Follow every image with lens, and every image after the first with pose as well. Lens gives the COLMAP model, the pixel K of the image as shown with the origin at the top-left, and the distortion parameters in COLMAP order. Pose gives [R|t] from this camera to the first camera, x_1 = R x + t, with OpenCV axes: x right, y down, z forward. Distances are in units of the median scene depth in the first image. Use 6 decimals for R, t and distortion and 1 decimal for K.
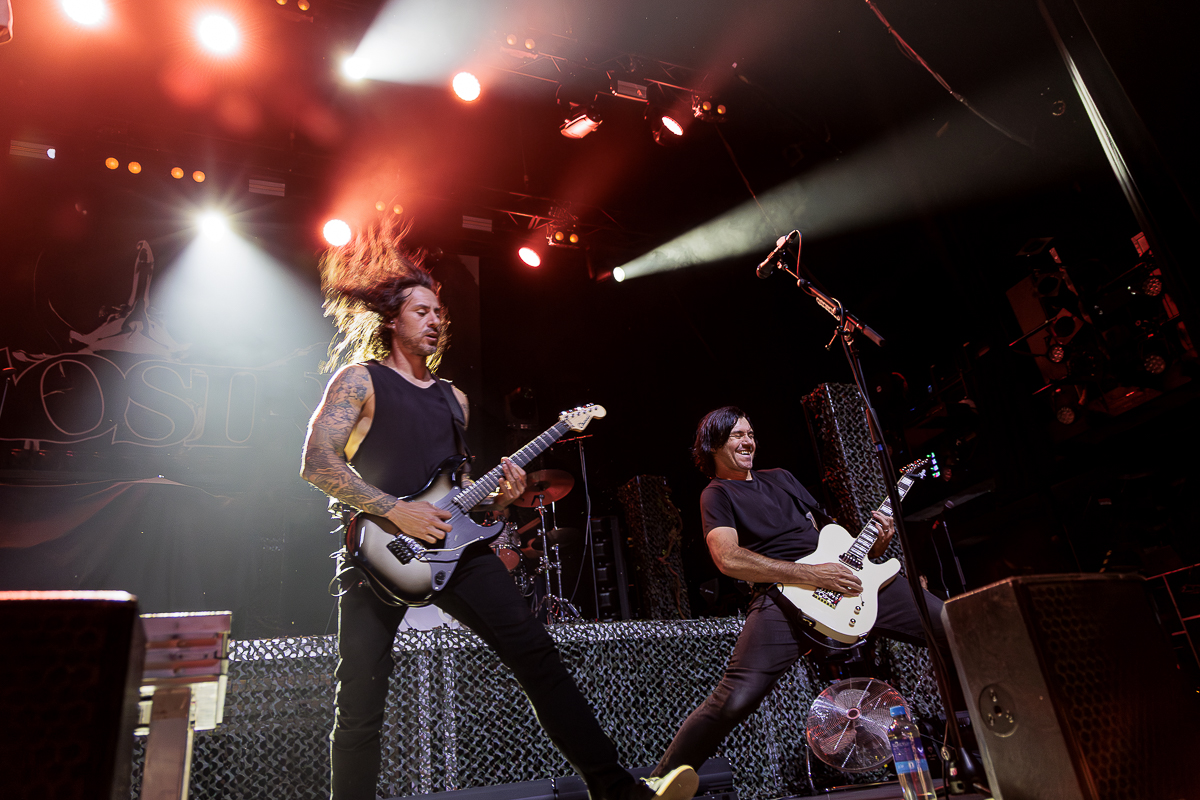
lens RADIAL K [[809.1, 0, 600.0], [0, 809.1, 400.0], [0, 0, 1]] dist [0.003601, 0.000935]
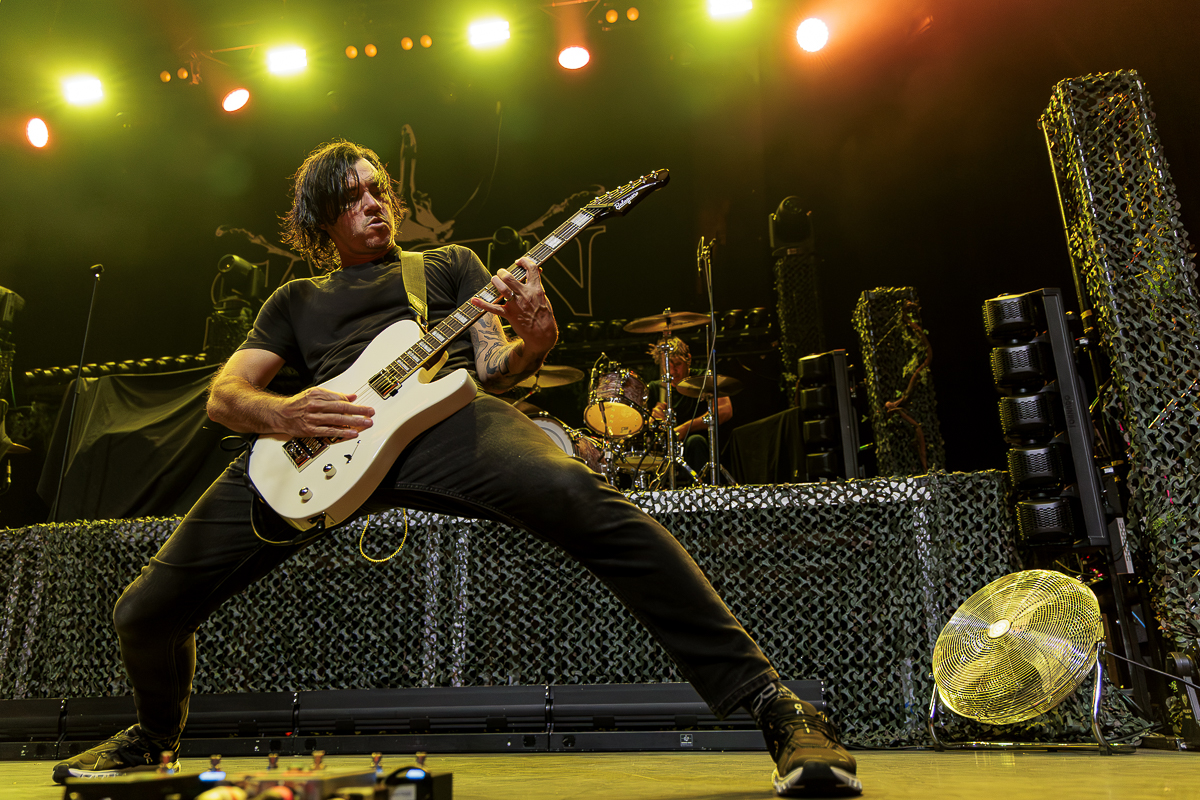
lens RADIAL K [[903.6, 0, 593.7], [0, 903.6, 388.1], [0, 0, 1]] dist [-0.002665, -0.003435]
pose [[0.838802, -0.080617, -0.538435, 0.423696], [0.157339, 0.982672, 0.097980, 0.100694], [0.521207, -0.166902, 0.836951, 0.316825]]
